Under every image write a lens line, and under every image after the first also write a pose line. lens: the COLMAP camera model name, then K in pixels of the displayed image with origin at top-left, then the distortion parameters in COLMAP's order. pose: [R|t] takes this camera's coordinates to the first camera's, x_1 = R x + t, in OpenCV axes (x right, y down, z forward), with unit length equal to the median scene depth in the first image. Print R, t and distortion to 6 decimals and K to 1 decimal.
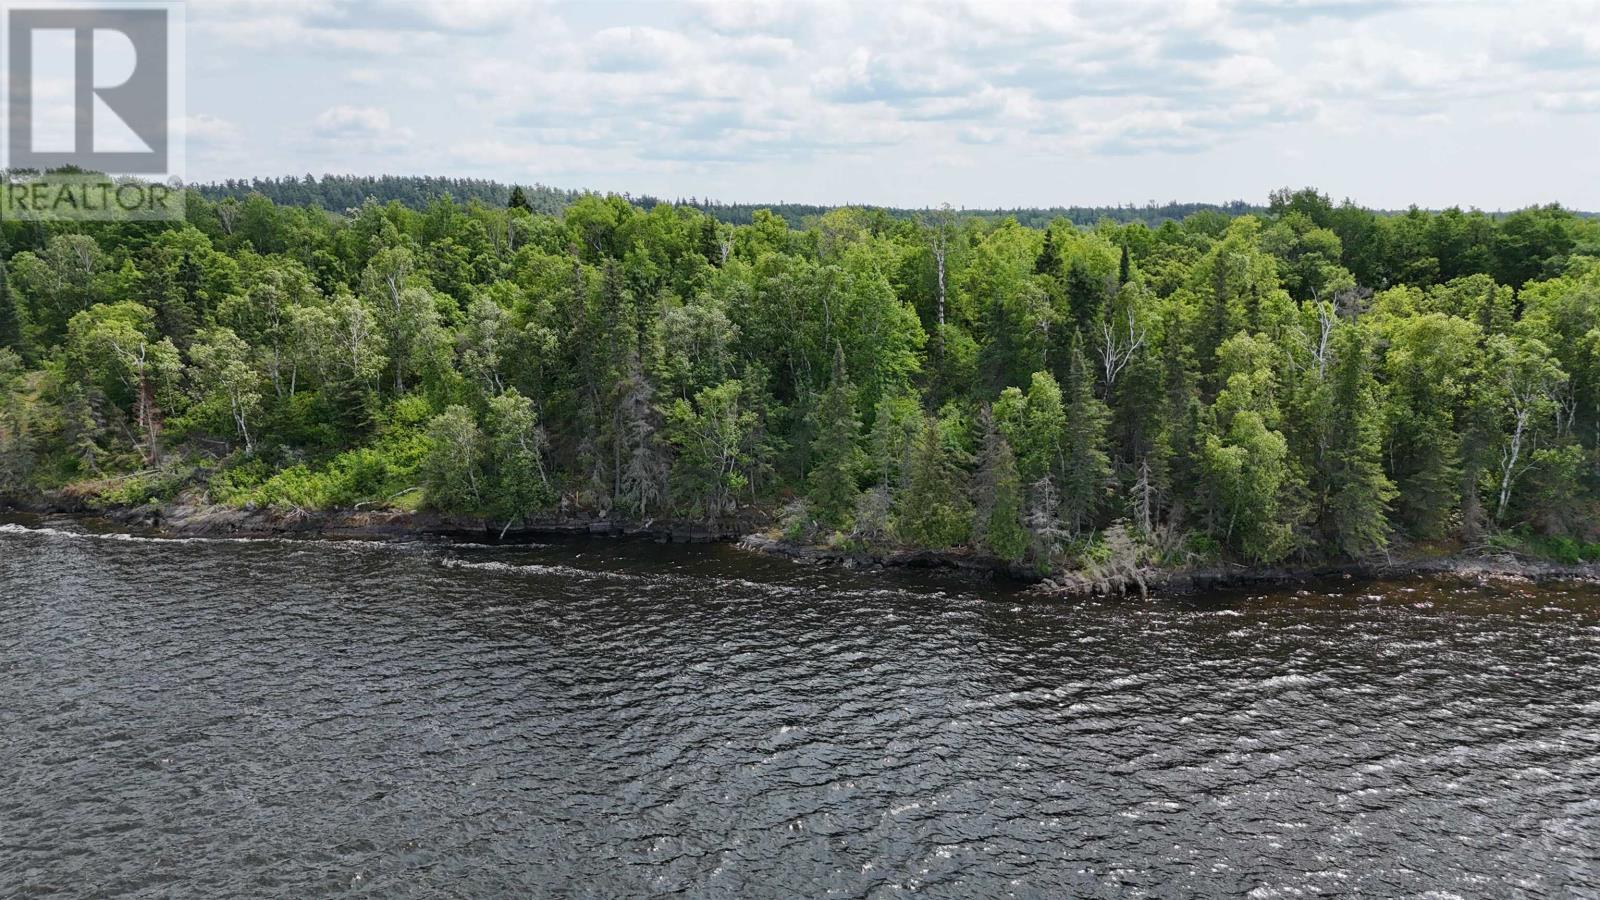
lens RADIAL K [[1169.9, 0, 796.3], [0, 1169.9, 448.3], [0, 0, 1]] dist [0.061691, -0.055038]
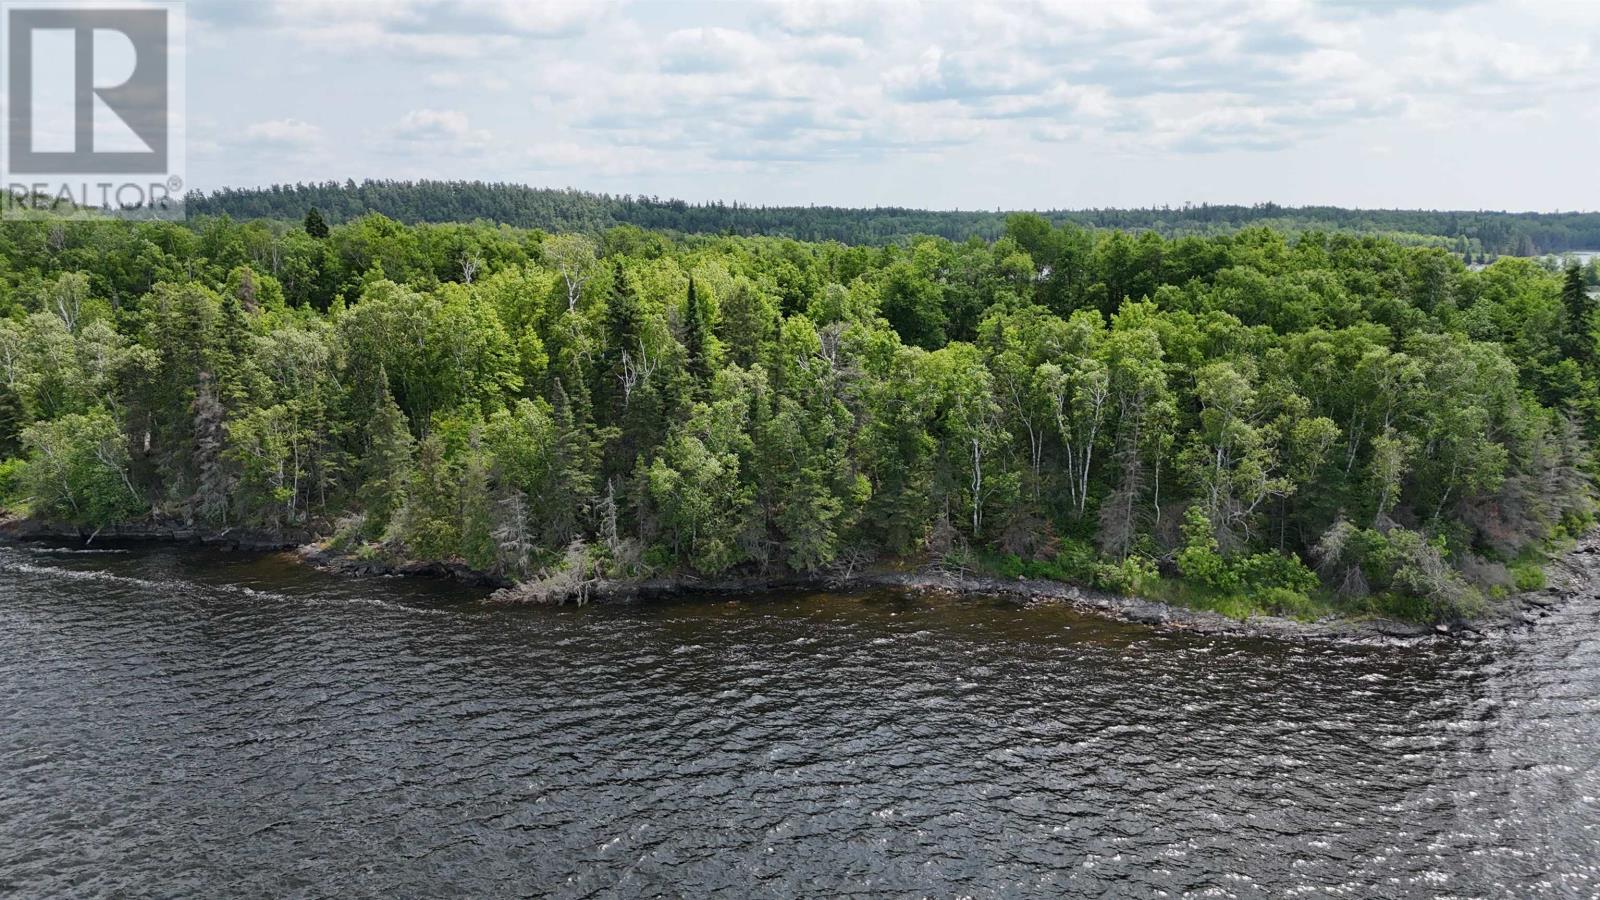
lens RADIAL K [[1169.9, 0, 796.3], [0, 1169.9, 448.3], [0, 0, 1]] dist [0.061691, -0.055038]
pose [[0.998302, 0.009427, -0.057484, 0.457375], [-0.009409, 0.999956, 0.000580, -0.018455], [0.057487, -0.000038, 0.998346, -0.062240]]
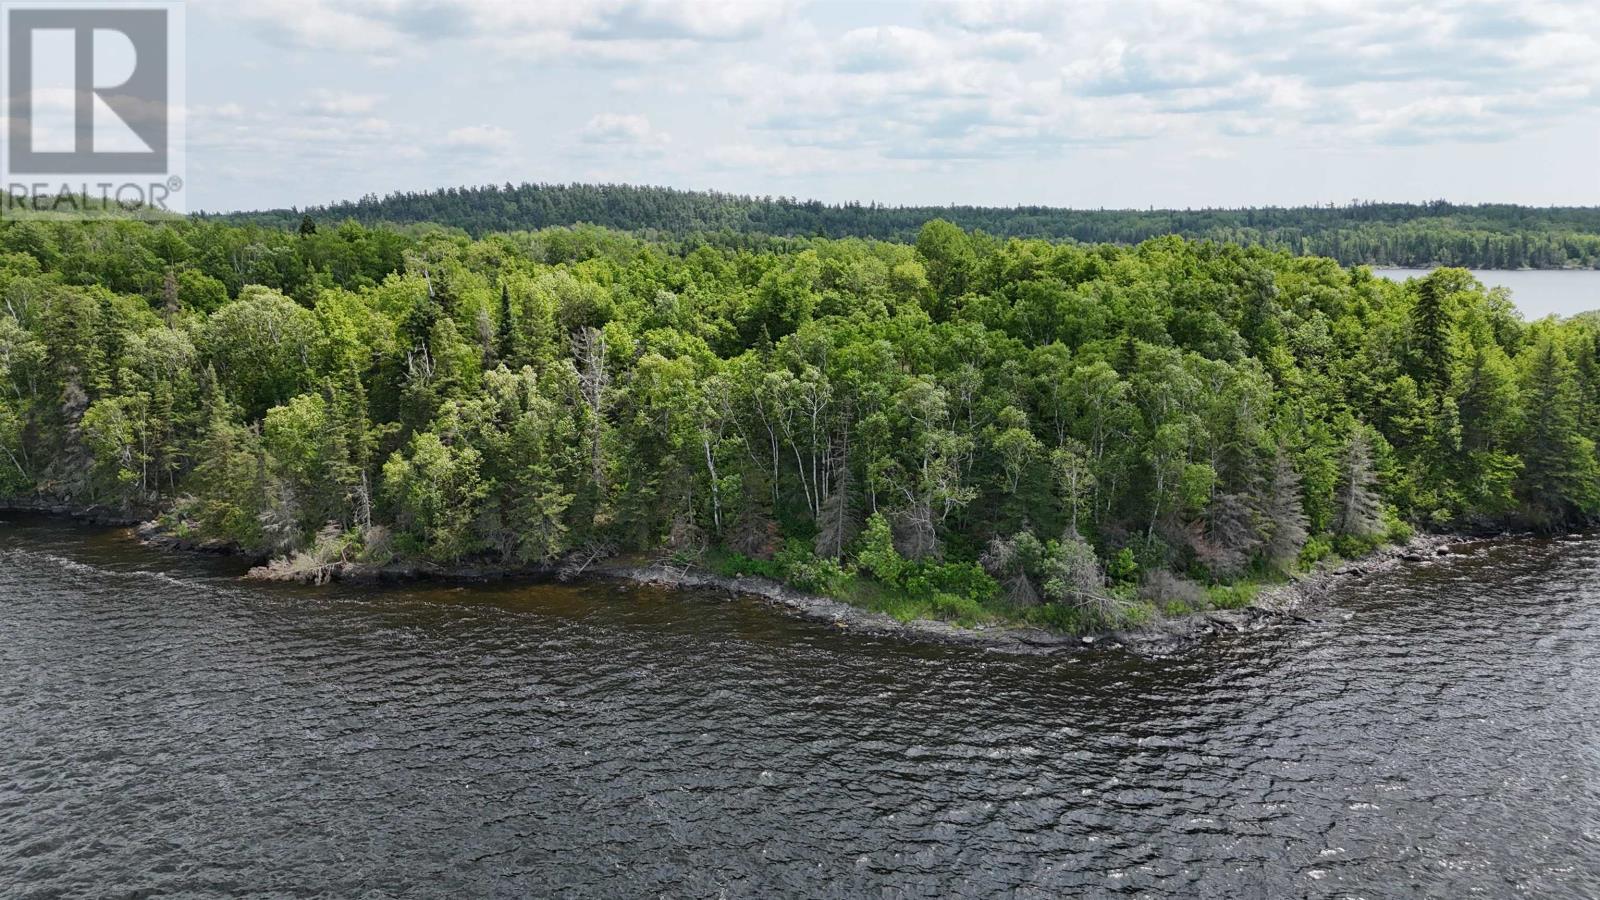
lens RADIAL K [[1167.0, 0, 795.9], [0, 1167.0, 458.1], [0, 0, 1]] dist [0.064084, -0.058525]
pose [[0.979835, 0.036724, -0.196403, 0.822103], [-0.034916, 0.999310, 0.012657, -0.028783], [0.196732, -0.005544, 0.980442, -0.064152]]
